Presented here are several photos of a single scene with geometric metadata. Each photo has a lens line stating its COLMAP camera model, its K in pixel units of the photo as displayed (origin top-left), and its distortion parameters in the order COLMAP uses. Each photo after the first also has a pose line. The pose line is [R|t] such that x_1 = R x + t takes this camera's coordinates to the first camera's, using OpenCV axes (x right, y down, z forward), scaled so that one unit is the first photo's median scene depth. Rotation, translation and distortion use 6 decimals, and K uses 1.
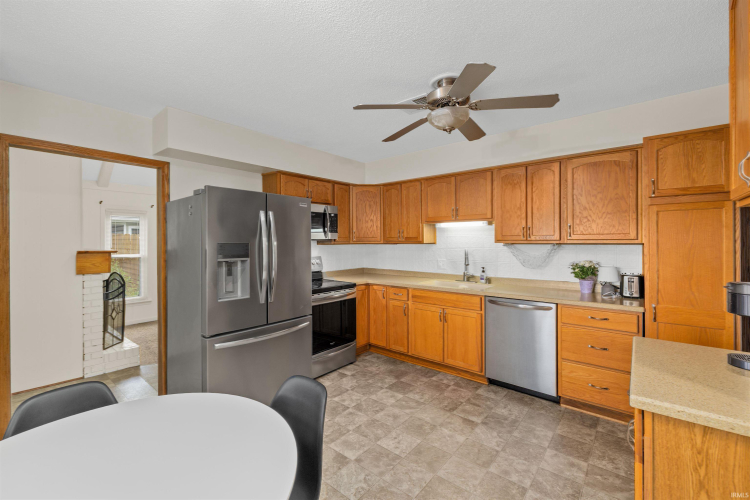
lens RADIAL K [[315.7, 0, 375.5], [0, 315.7, 243.4], [0, 0, 1]] dist [-0.001057, 0.000204]
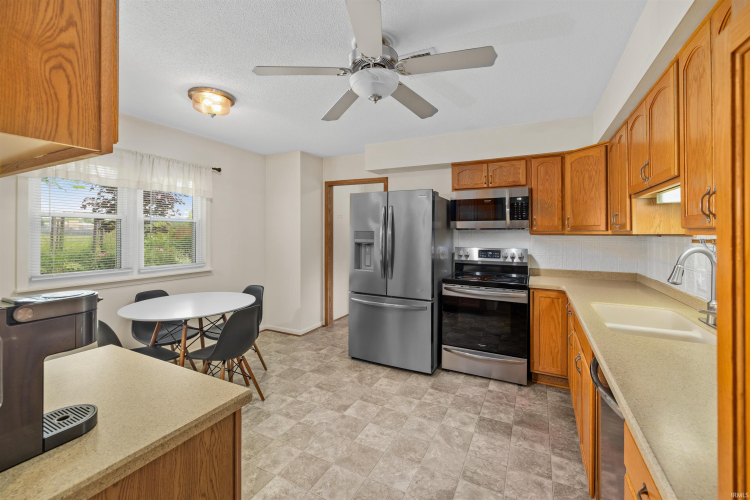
lens RADIAL K [[318.8, 0, 373.1], [0, 318.8, 232.3], [0, 0, 1]] dist [0.000017, 0.000005]
pose [[0.223829, 0.008451, -0.974592, 0.745881], [-0.011936, 0.999911, 0.005929, -0.003650], [0.974555, 0.010305, 0.223910, 0.555977]]
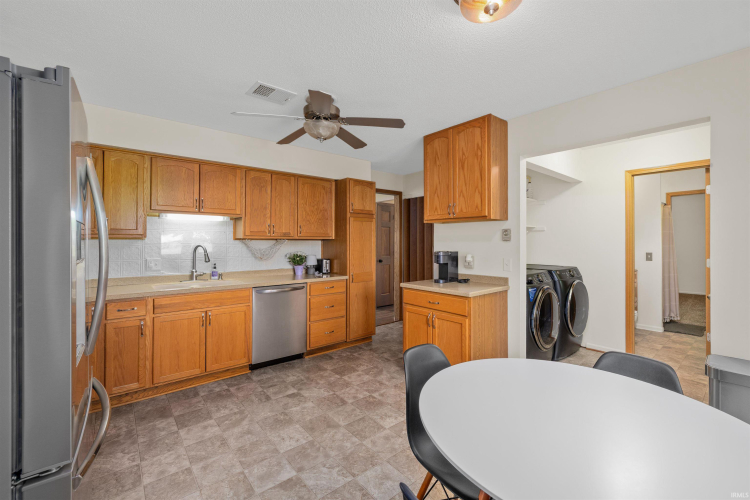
lens RADIAL K [[315.1, 0, 365.2], [0, 315.1, 238.1], [0, 0, 1]] dist [-0.000609, -0.000054]
pose [[0.203123, 0.015965, 0.979023, -0.615513], [0.004219, 0.999844, -0.017180, 0.020239], [-0.979144, 0.007620, 0.203024, 0.414821]]
